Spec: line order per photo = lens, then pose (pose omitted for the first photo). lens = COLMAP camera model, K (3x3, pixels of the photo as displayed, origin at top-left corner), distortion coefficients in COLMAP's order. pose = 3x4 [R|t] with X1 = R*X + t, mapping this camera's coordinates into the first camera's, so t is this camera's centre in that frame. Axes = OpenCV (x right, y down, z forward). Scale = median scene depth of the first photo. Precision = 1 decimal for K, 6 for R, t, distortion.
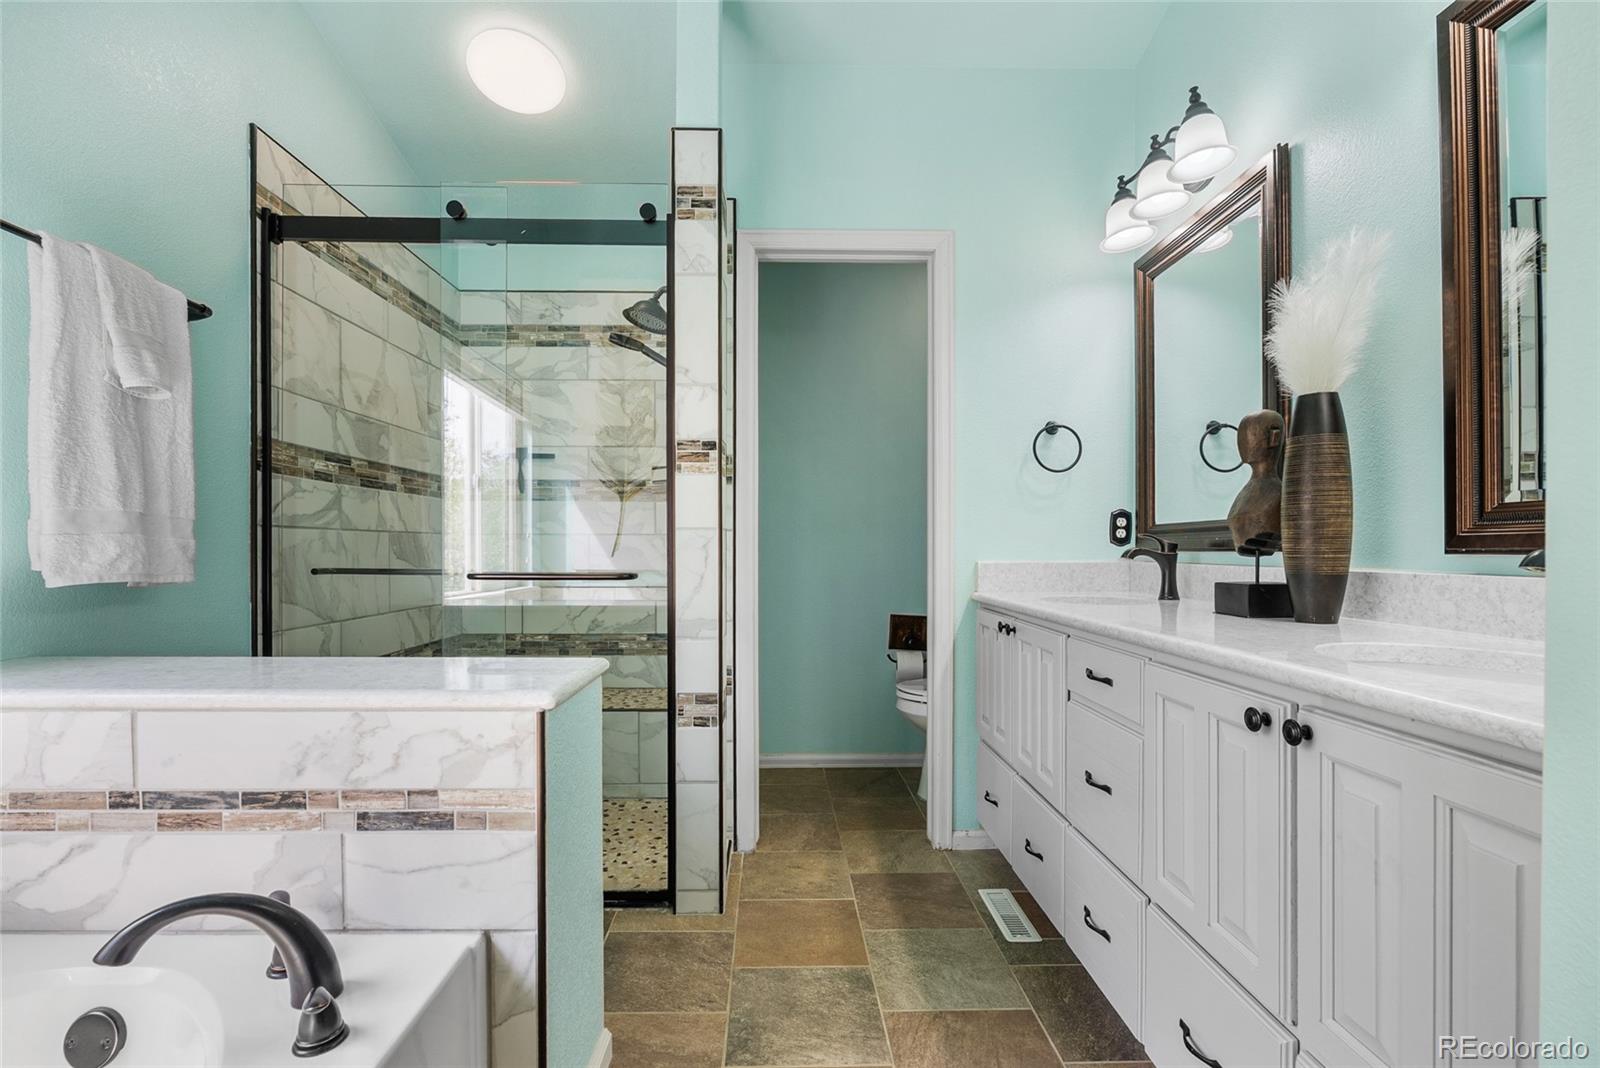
lens RADIAL K [[728.1, 0, 797.0], [0, 728.1, 547.5], [0, 0, 1]] dist [-0.006007, -0.000312]
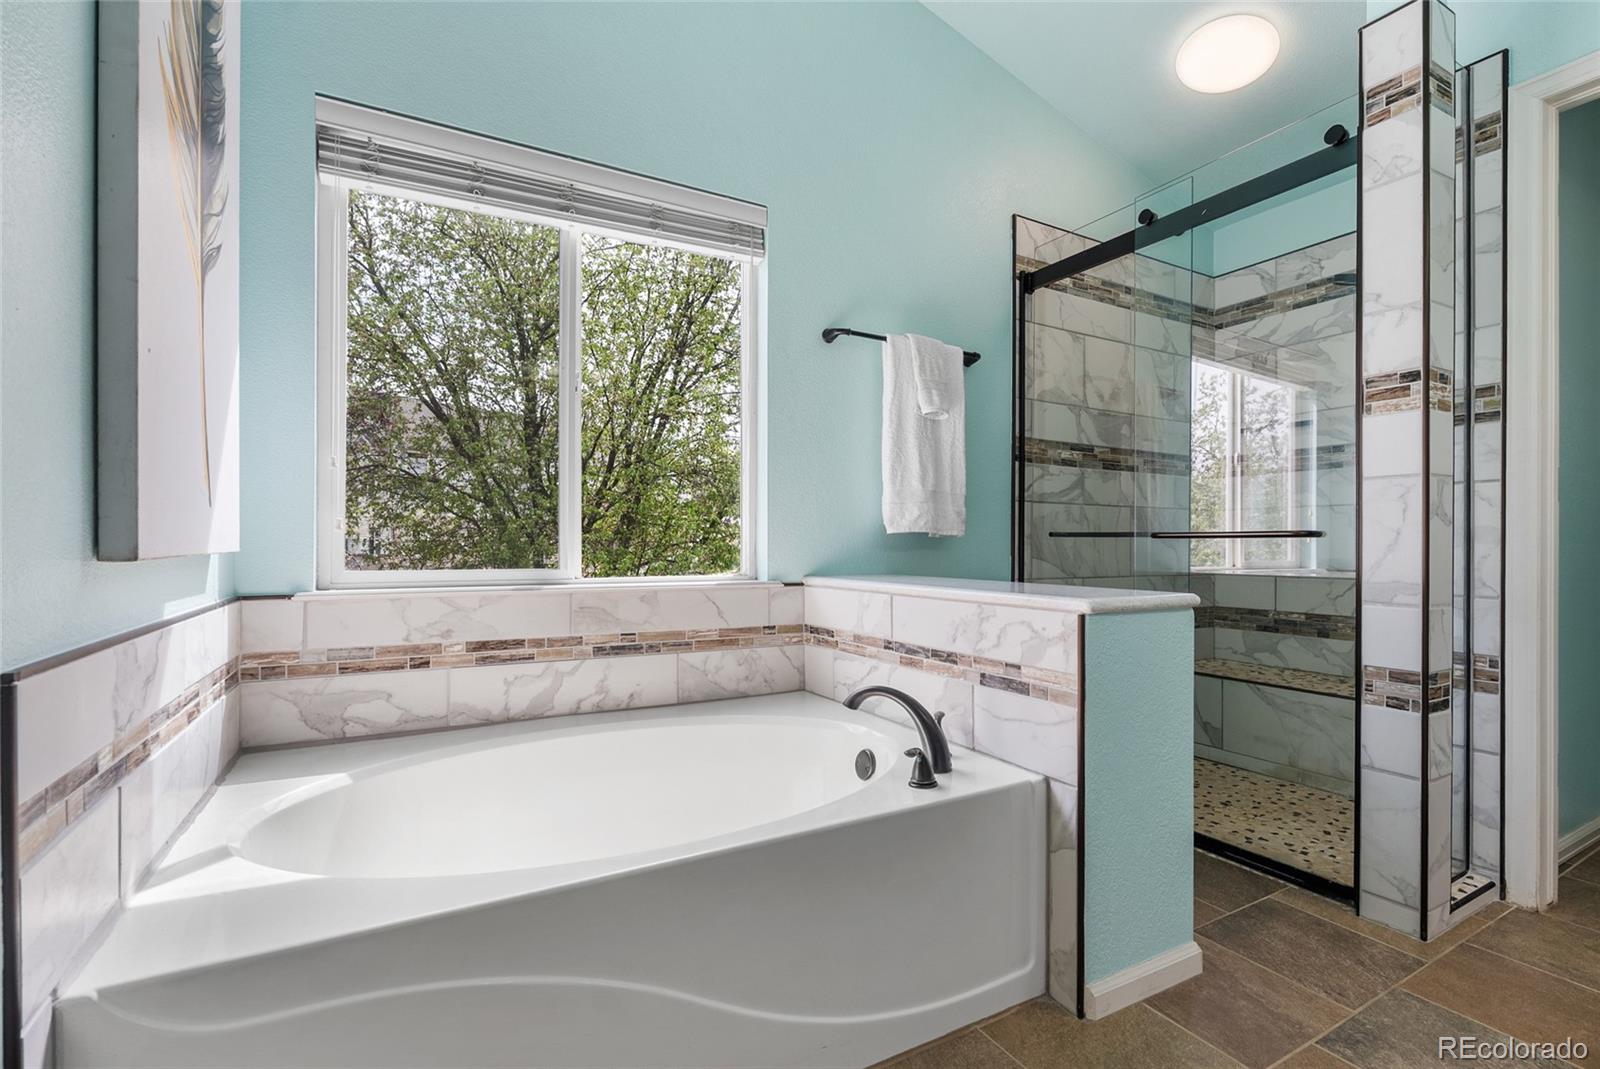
lens RADIAL K [[721.7, 0, 797.8], [0, 721.7, 537.4], [0, 0, 1]] dist [-0.004764, -0.000109]
pose [[0.465134, -0.009246, -0.885192, 0.282151], [-0.004376, 0.999909, -0.012744, 0.058733], [0.885229, 0.009801, 0.465051, -0.009607]]
